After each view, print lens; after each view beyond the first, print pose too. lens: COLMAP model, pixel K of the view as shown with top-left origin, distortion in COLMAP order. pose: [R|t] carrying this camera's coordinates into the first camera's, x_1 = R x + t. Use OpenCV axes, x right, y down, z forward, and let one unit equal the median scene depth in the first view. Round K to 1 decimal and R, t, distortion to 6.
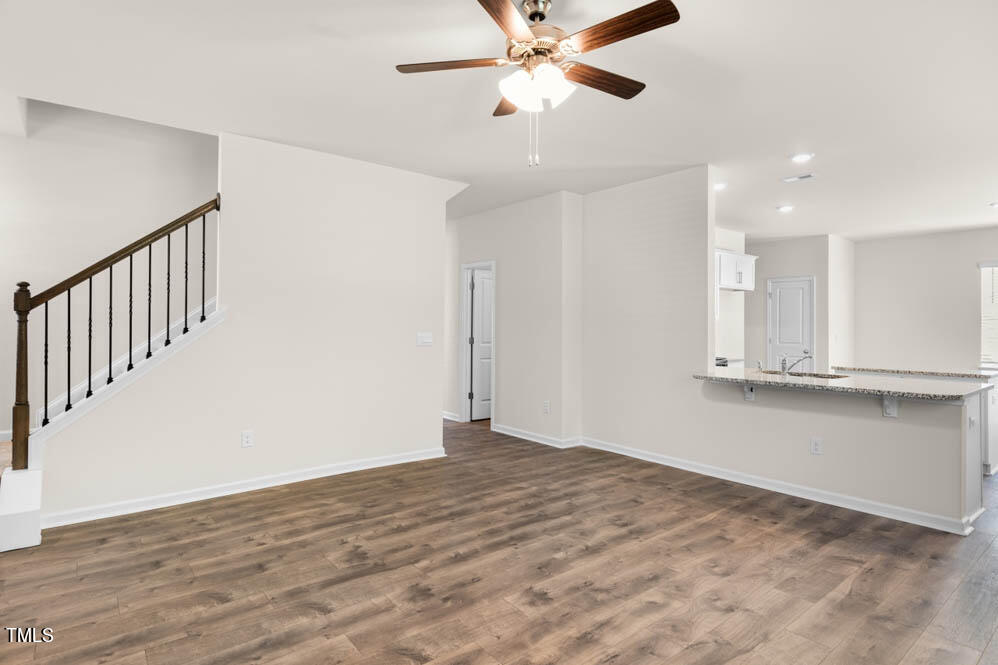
lens RADIAL K [[530.3, 0, 505.0], [0, 530.3, 330.9], [0, 0, 1]] dist [0.020344, 0.000807]
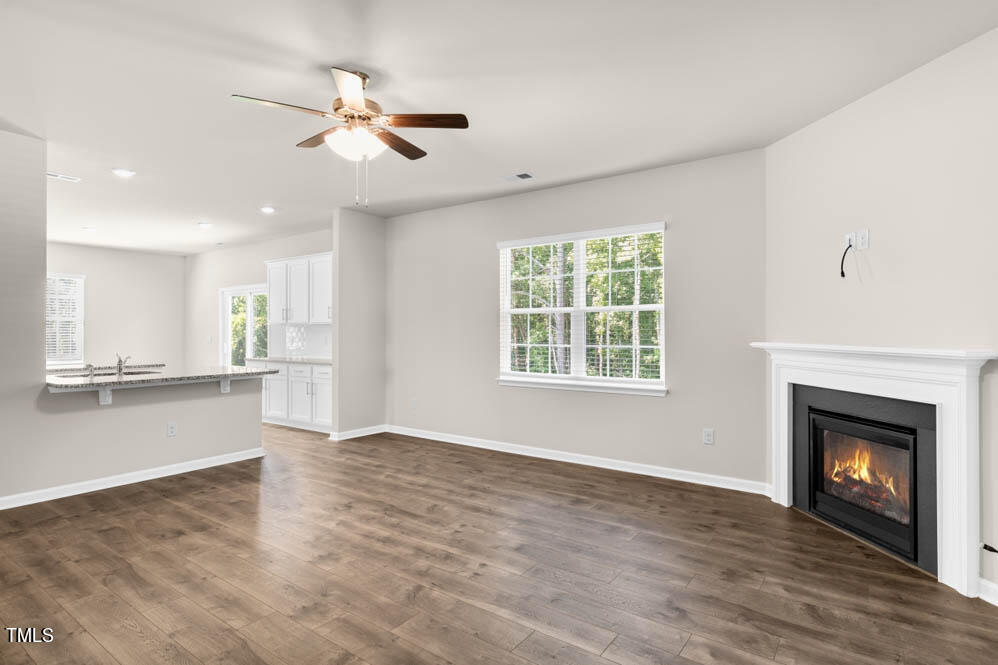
lens RADIAL K [[530.3, 0, 497.5], [0, 530.3, 328.2], [0, 0, 1]] dist [0.020344, 0.000807]
pose [[-0.263810, 0.003426, 0.964569, -0.863306], [0.002198, 0.999993, -0.002951, -0.006366], [-0.964572, 0.001341, -0.263816, 0.688138]]
